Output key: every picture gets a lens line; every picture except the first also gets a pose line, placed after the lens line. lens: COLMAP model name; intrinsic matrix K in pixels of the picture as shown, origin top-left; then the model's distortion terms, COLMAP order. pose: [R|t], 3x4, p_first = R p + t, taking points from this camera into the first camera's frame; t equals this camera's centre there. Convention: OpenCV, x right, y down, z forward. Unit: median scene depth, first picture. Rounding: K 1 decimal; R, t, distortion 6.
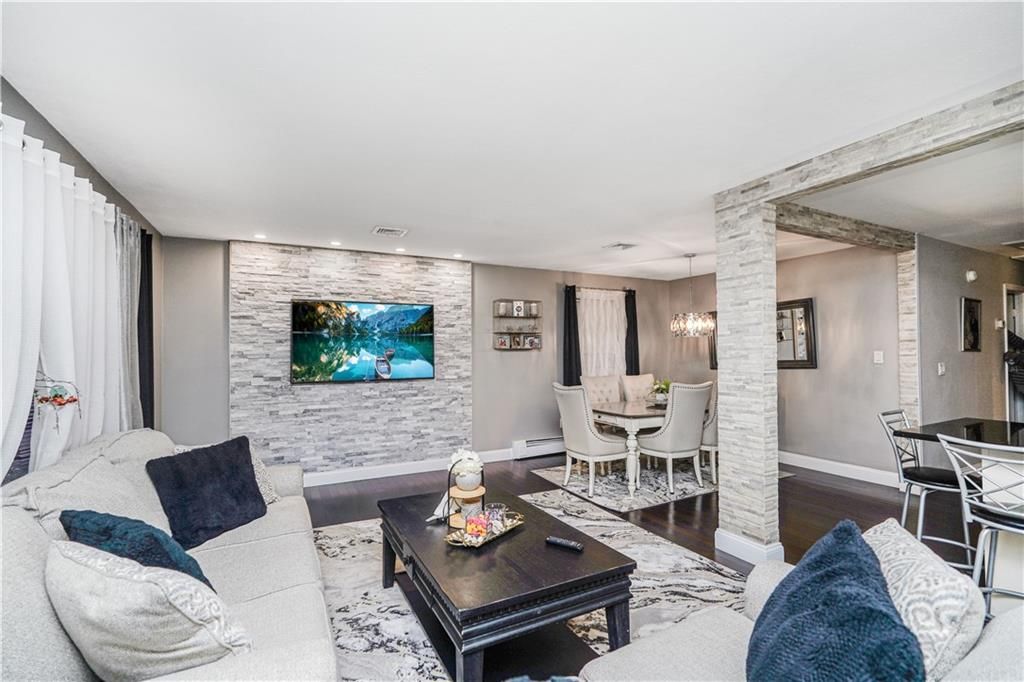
lens RADIAL K [[453.9, 0, 509.0], [0, 453.9, 346.7], [0, 0, 1]] dist [-0.009109, 0.004813]
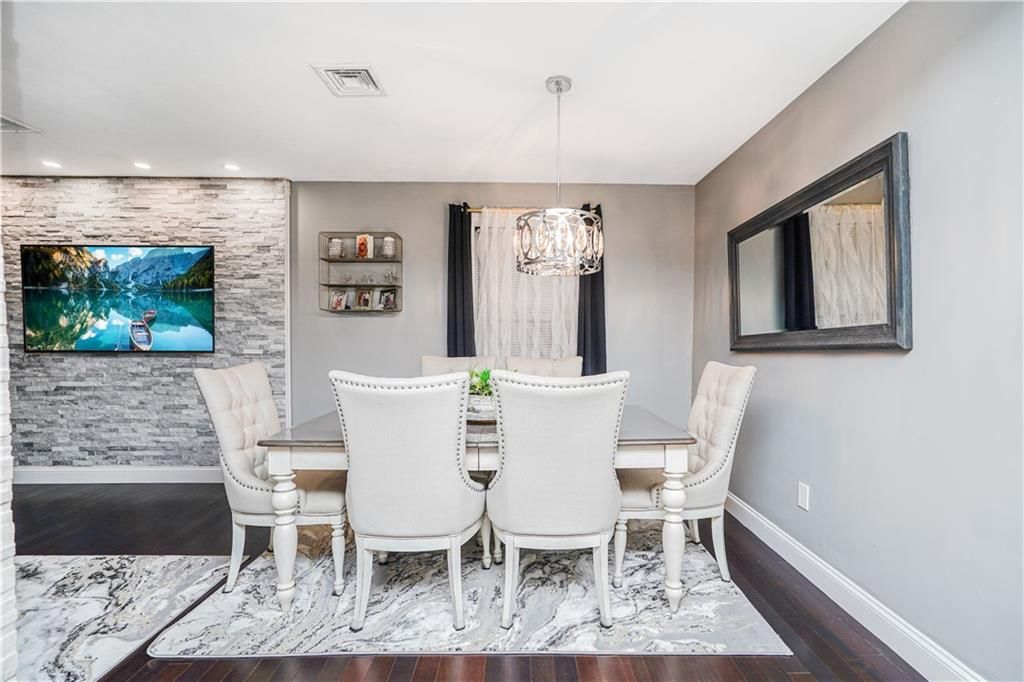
lens RADIAL K [[453.9, 0, 539.5], [0, 453.9, 357.0], [0, 0, 1]] dist [-0.009109, 0.004813]
pose [[0.900898, 0.027776, -0.433141, 0.615792], [-0.002281, 0.998239, 0.059269, 0.036602], [0.434025, -0.052407, 0.899375, 0.624946]]
